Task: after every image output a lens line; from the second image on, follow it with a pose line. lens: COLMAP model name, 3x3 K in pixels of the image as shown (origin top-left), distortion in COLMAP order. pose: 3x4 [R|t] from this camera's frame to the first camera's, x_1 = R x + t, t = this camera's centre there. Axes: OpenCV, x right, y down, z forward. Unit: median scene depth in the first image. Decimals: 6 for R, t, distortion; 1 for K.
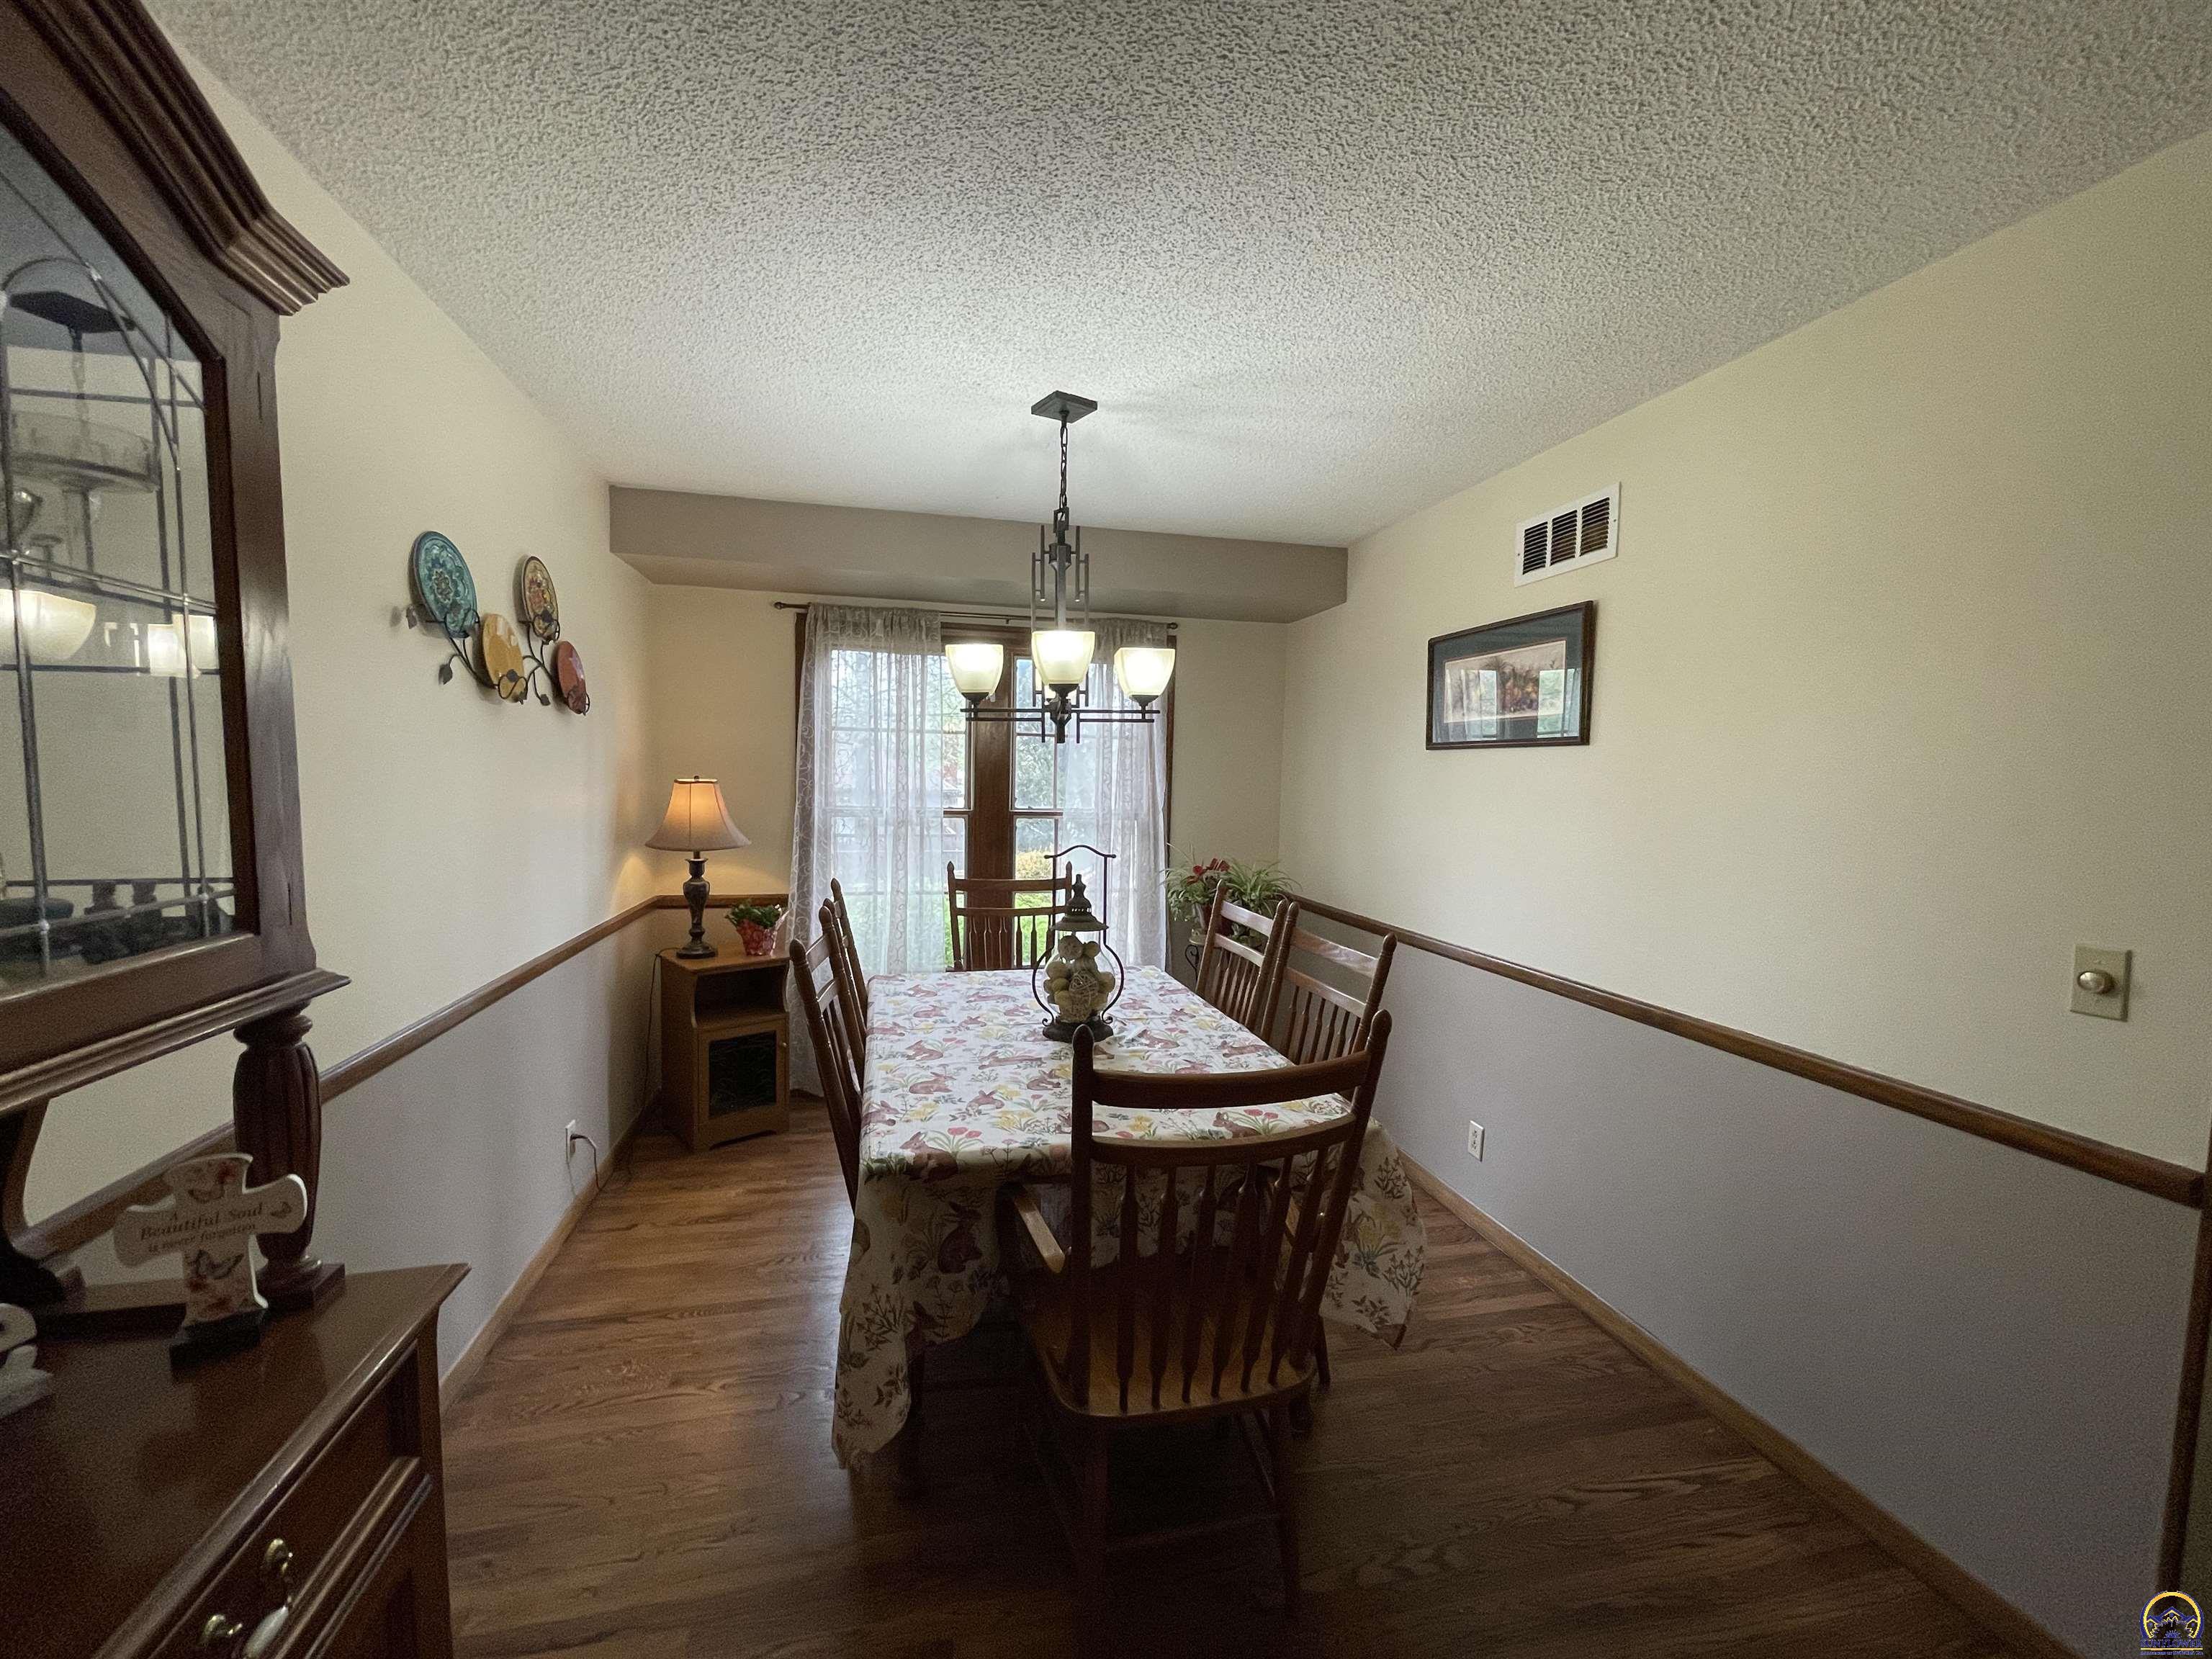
lens RADIAL K [[890.1, 0, 1105.8], [0, 890.1, 832.9], [0, 0, 1]] dist [0.003488, -0.000979]
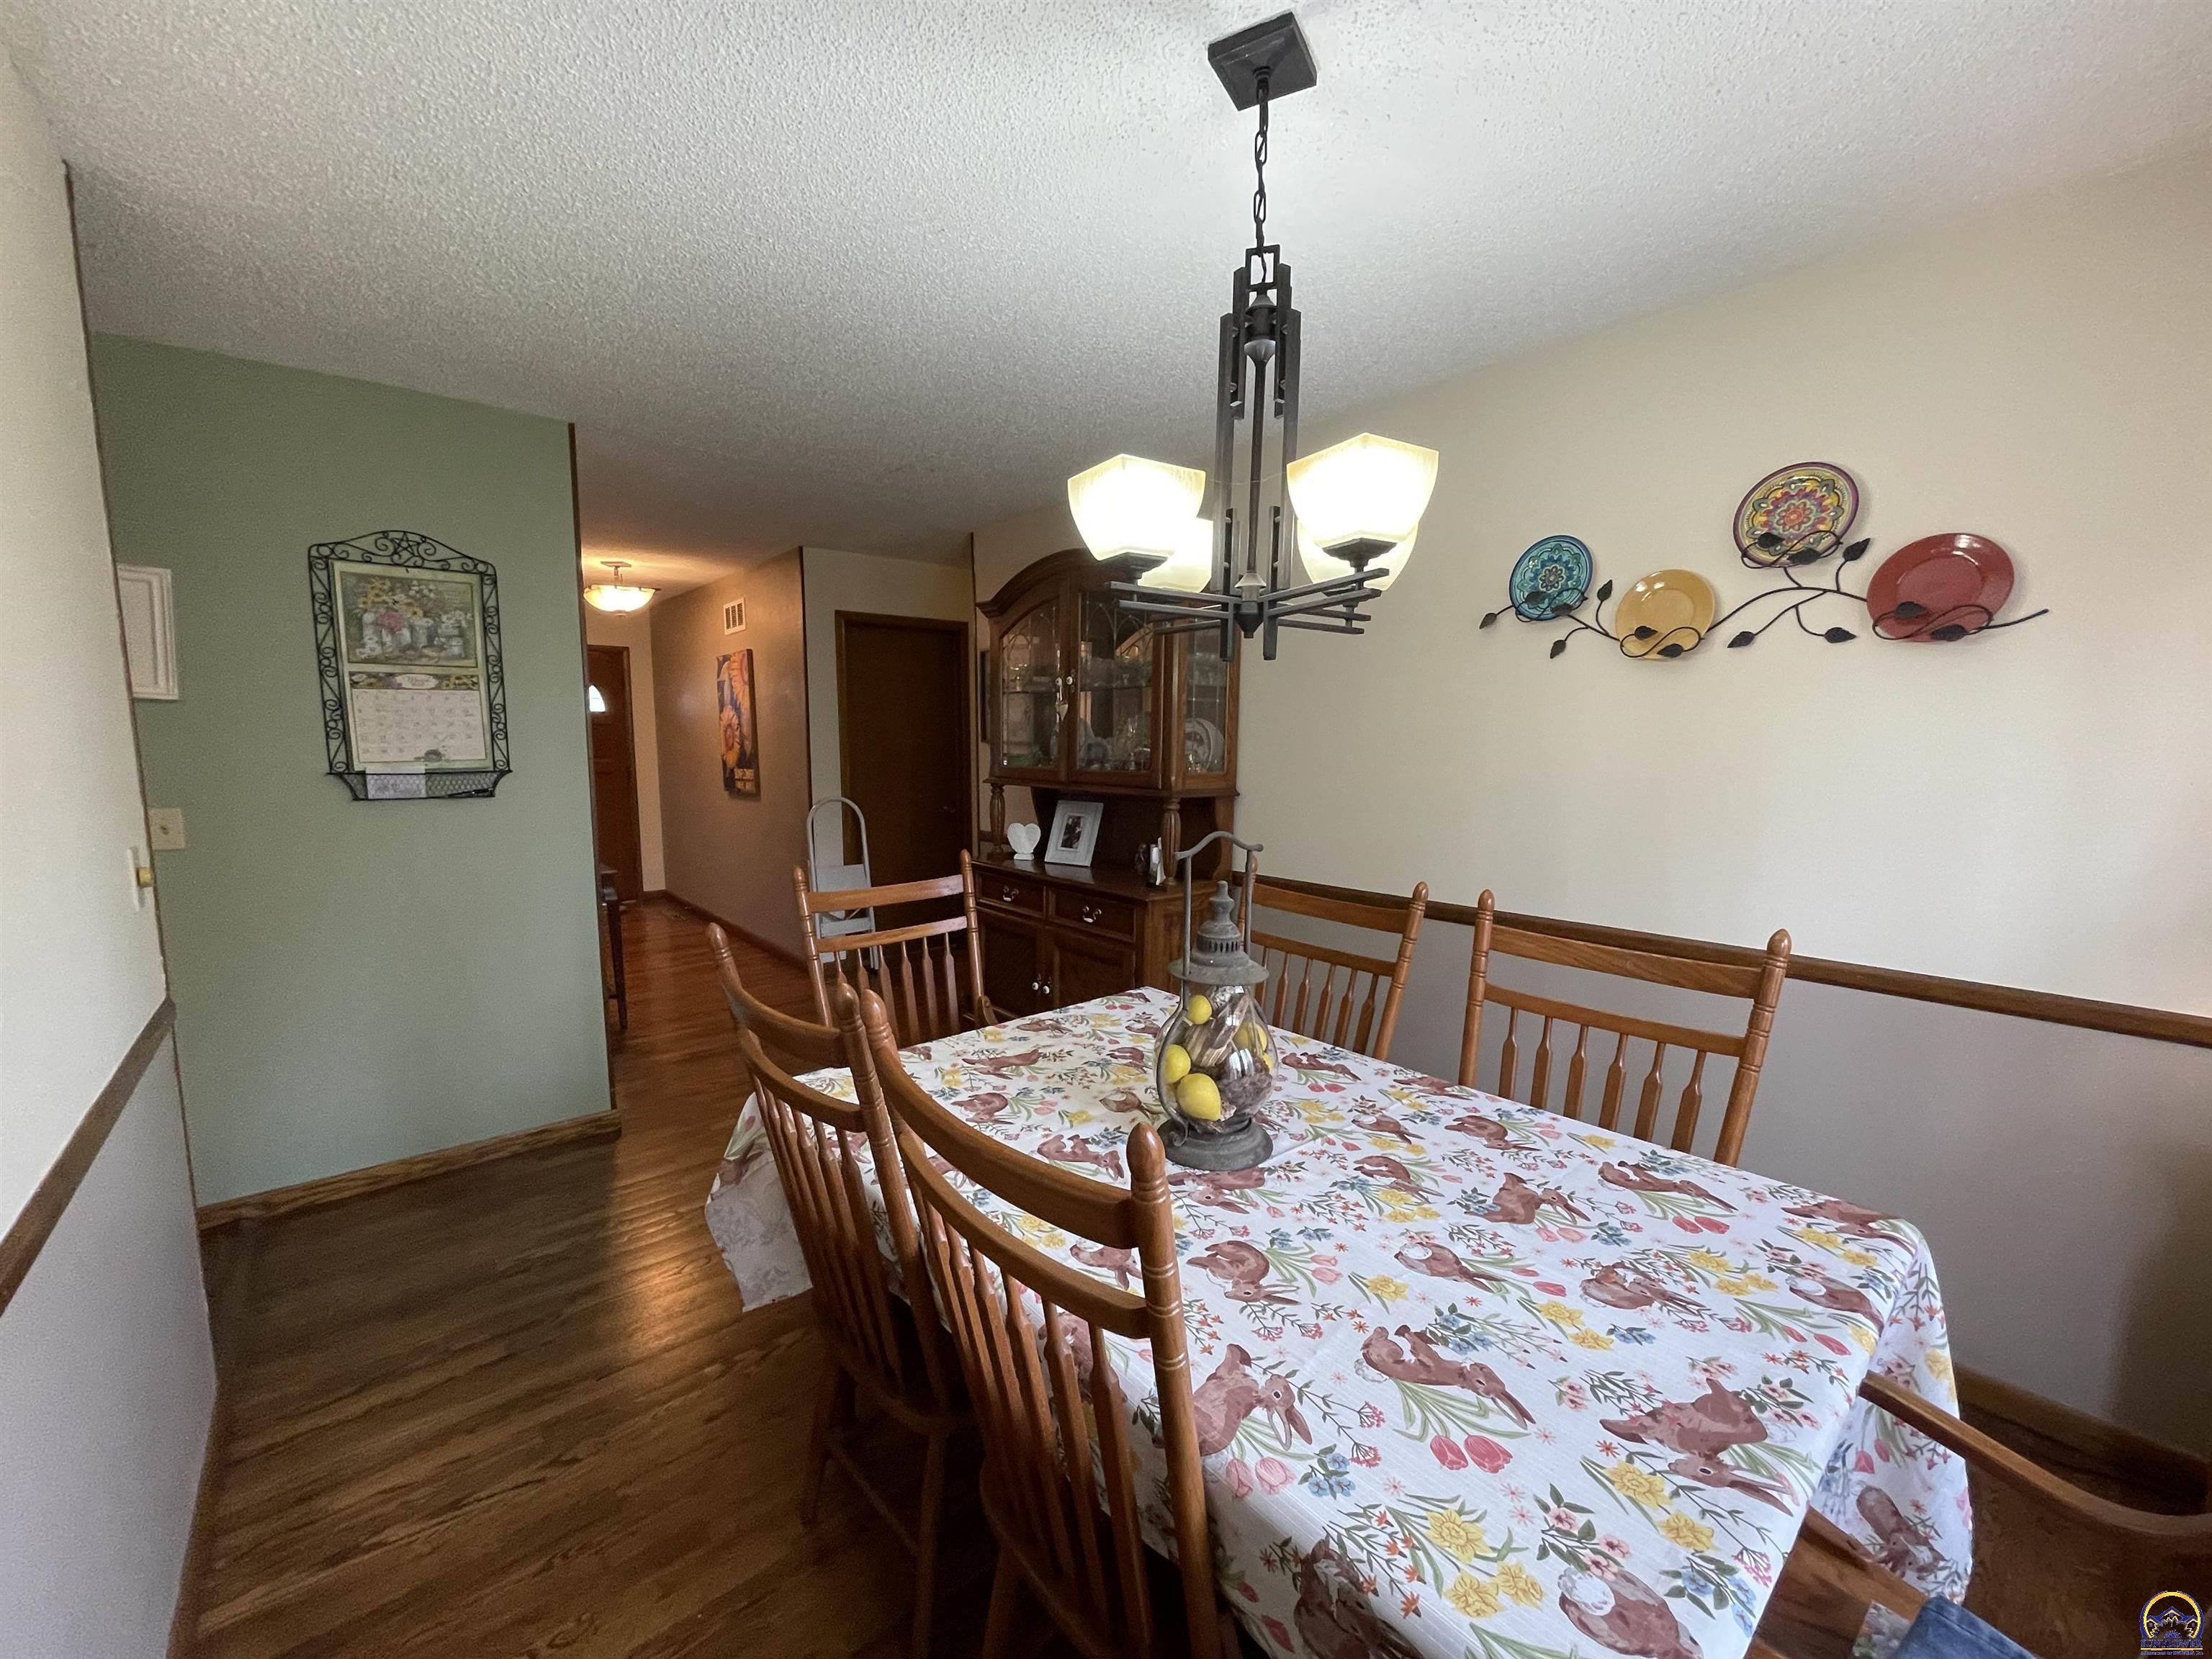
lens RADIAL K [[890.1, 0, 1106.8], [0, 890.1, 843.1], [0, 0, 1]] dist [0.003488, -0.000979]
pose [[-0.888455, 0.043878, -0.456861, 0.303123], [-0.042861, 0.983137, 0.177775, -0.082735], [0.456958, 0.177526, -0.871593, 1.466755]]
